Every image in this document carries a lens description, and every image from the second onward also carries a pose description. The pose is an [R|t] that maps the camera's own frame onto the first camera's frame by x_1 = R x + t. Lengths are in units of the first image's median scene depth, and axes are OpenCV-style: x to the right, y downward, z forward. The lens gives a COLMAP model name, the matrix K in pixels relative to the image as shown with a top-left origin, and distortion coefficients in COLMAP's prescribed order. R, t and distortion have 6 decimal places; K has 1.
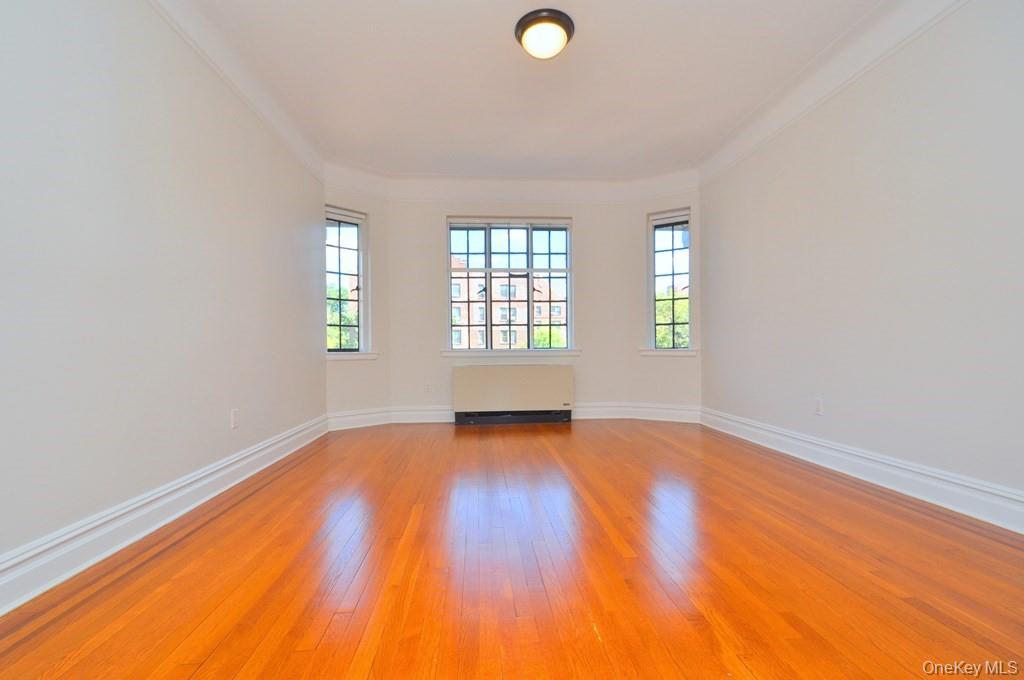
lens RADIAL K [[438.2, 0, 509.4], [0, 438.2, 352.9], [0, 0, 1]] dist [-0.004550, -0.000099]
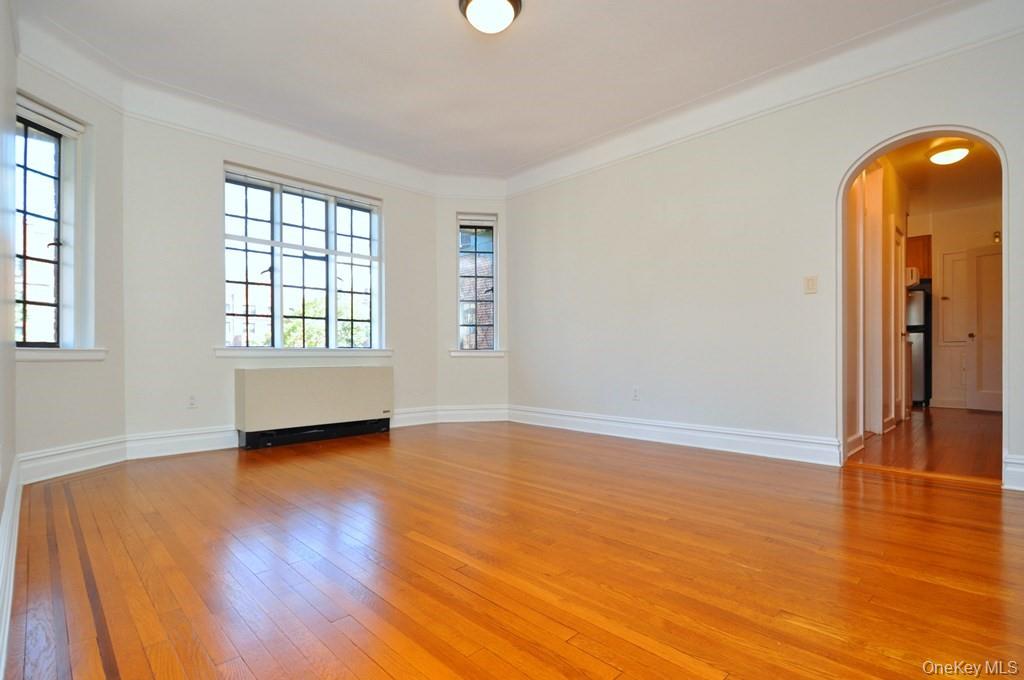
lens RADIAL K [[494.7, 0, 513.7], [0, 494.7, 337.5], [0, 0, 1]] dist [-0.006998, 0.001339]
pose [[0.753835, 0.030007, 0.656378, -0.309274], [-0.006370, 0.999243, -0.038365, 0.005502], [-0.657033, 0.024740, 0.753456, 0.080139]]
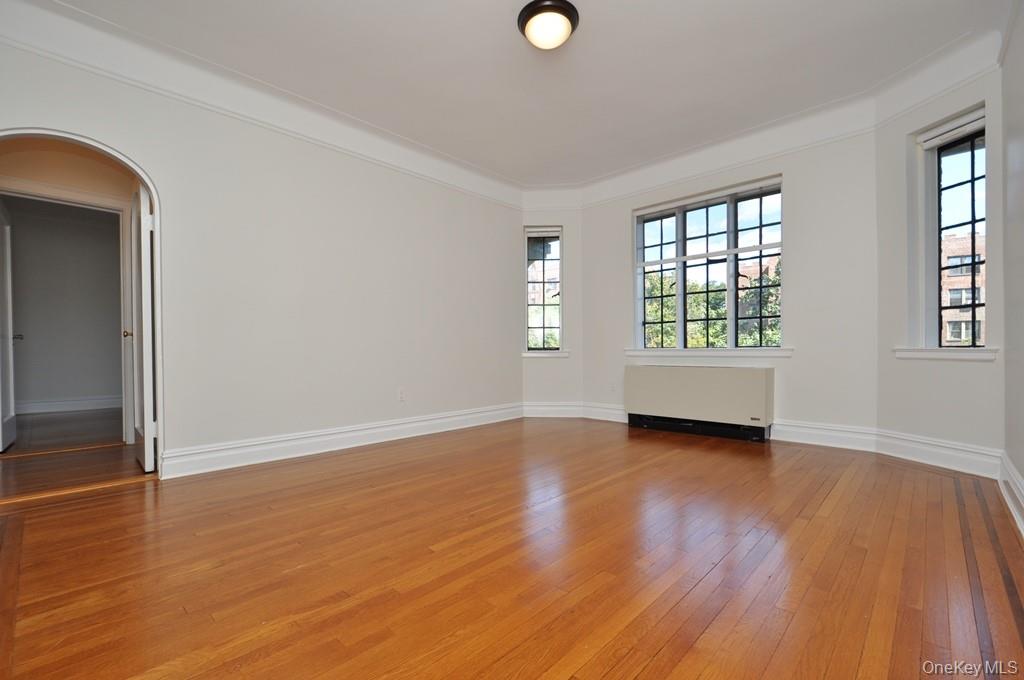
lens RADIAL K [[447.4, 0, 504.9], [0, 447.4, 339.6], [0, 0, 1]] dist [0.010209, -0.004701]
pose [[0.674884, -0.013326, -0.737803, 0.393862], [0.004919, 0.999896, -0.013561, -0.014584], [0.737907, 0.005523, 0.674880, 0.122804]]
